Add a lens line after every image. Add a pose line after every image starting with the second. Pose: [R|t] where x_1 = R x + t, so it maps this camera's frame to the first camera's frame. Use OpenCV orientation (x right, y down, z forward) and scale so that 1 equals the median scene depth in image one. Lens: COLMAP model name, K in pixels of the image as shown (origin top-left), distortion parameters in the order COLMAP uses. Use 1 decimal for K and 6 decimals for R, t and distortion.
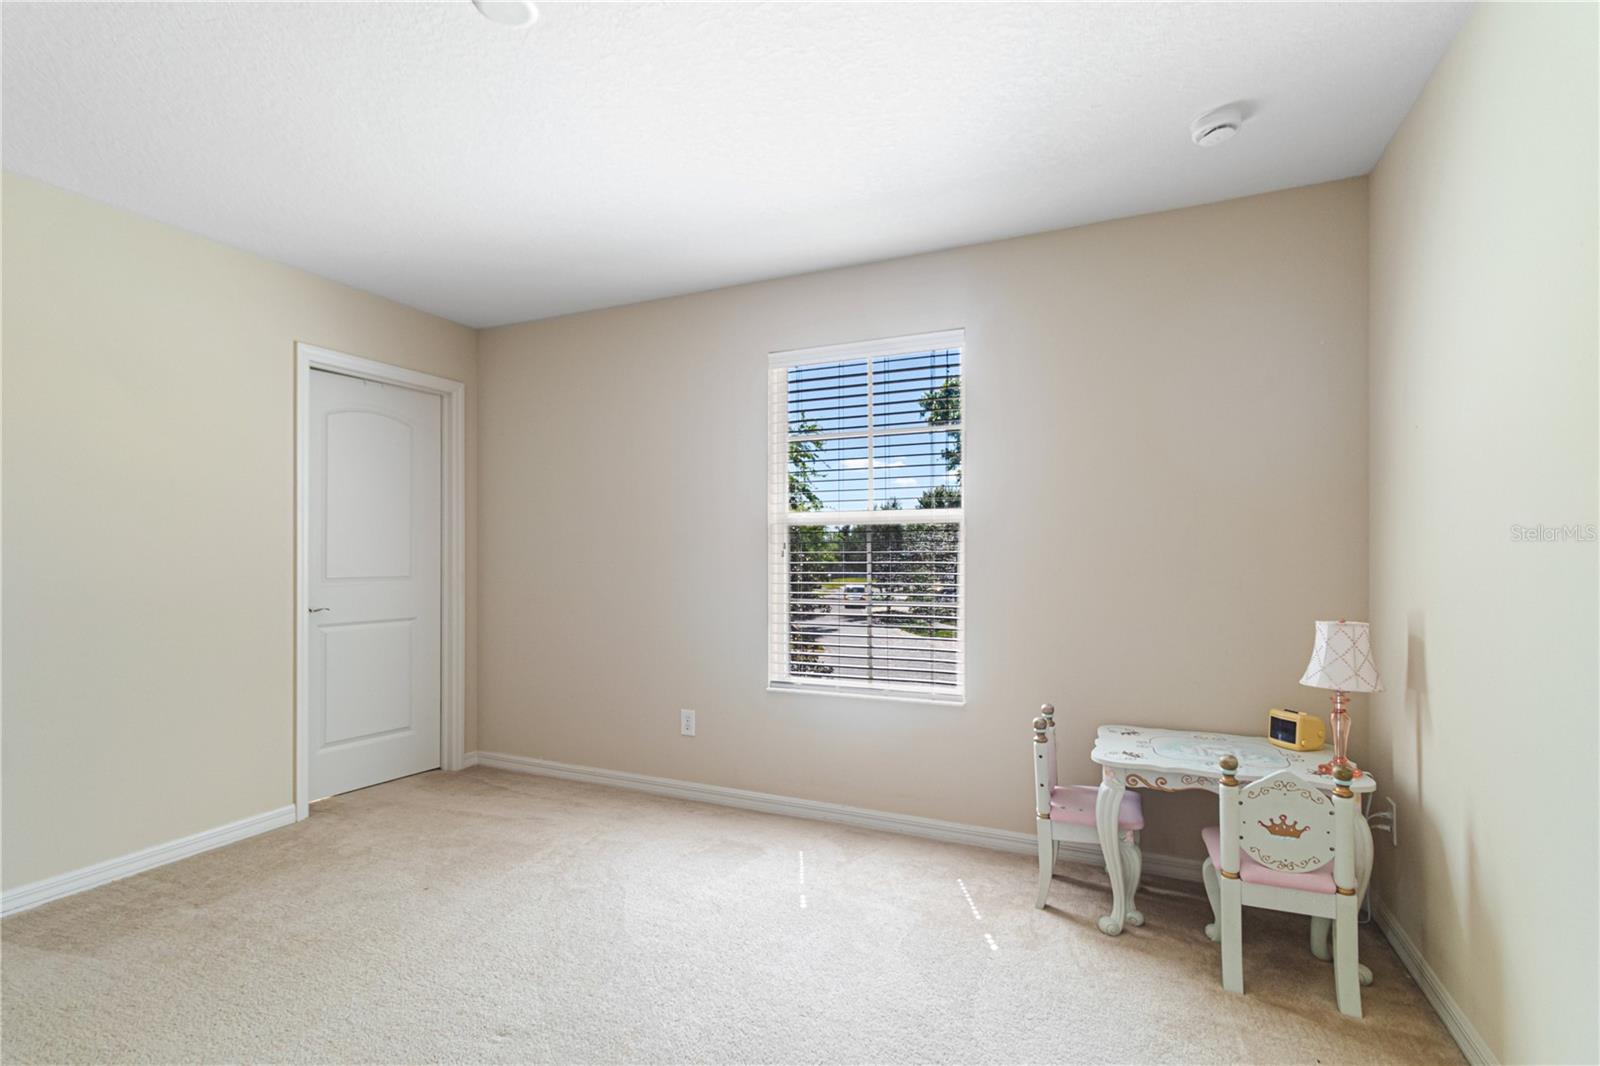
lens RADIAL K [[736.1, 0, 800.7], [0, 736.1, 562.2], [0, 0, 1]] dist [-0.000498, 0.000001]
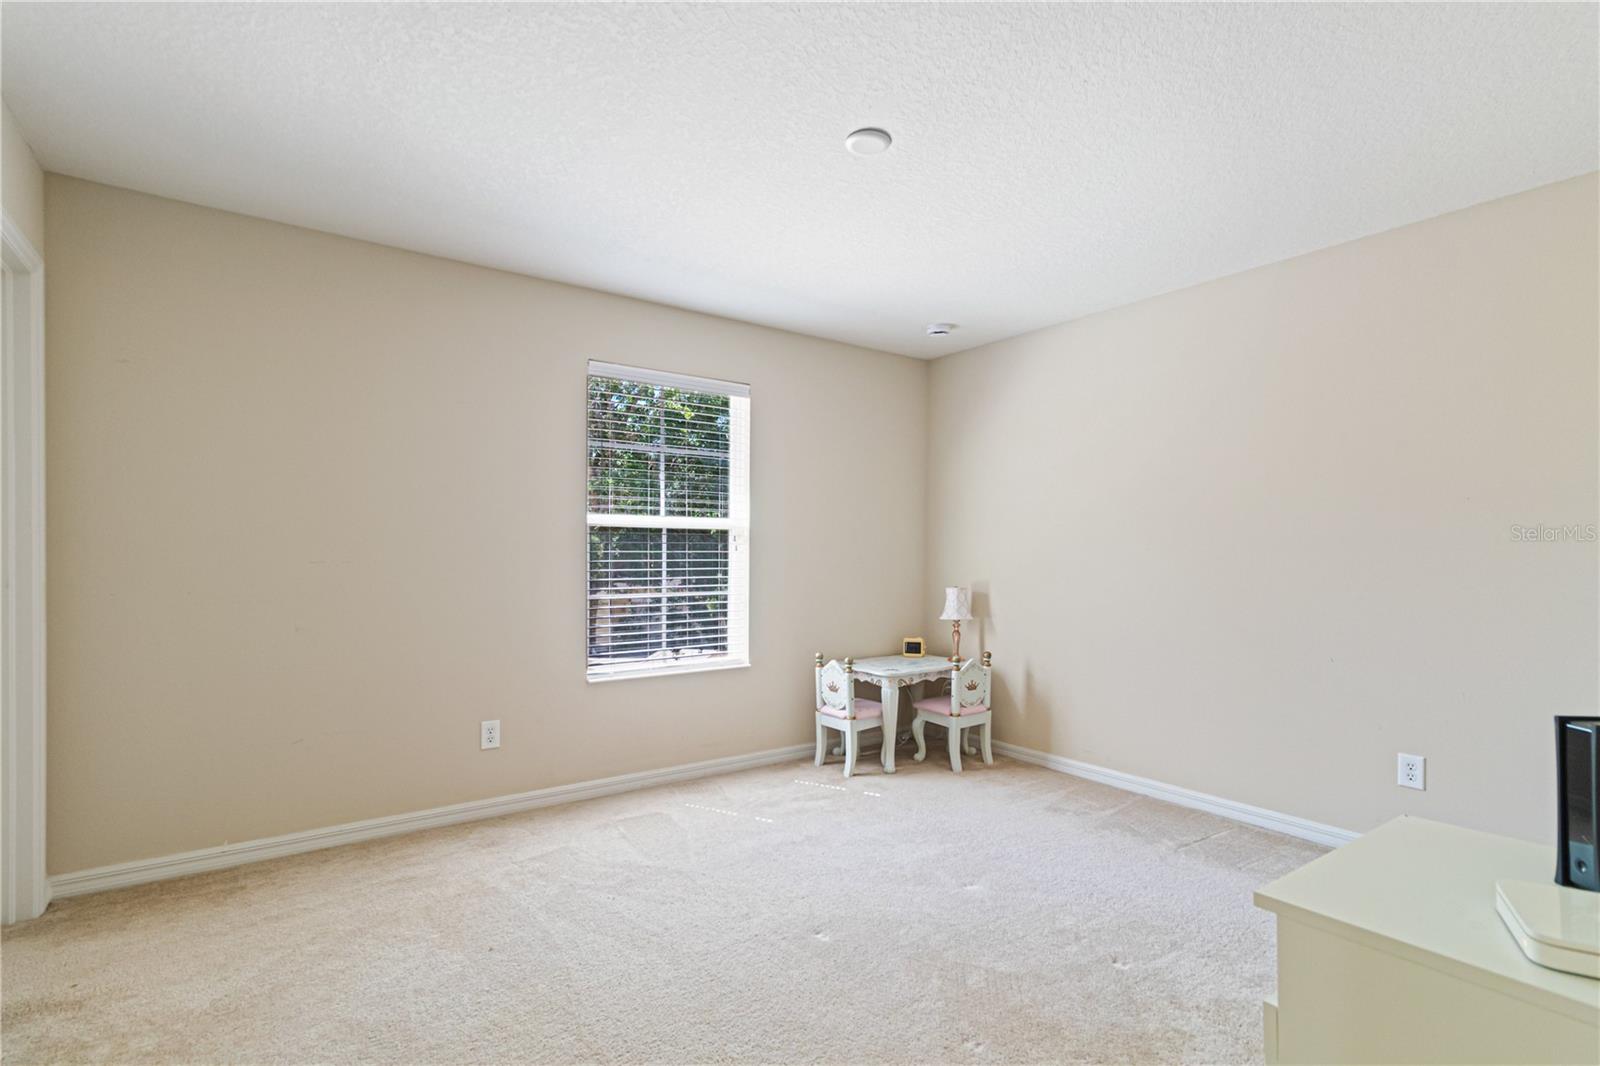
lens RADIAL K [[754.9, 0, 804.4], [0, 754.9, 575.3], [0, 0, 1]] dist [-0.003200, -0.000490]
pose [[0.501927, -0.024152, 0.864573, -0.925715], [0.003504, 0.999659, 0.025892, -0.006816], [-0.864903, -0.009966, 0.501840, 0.221653]]
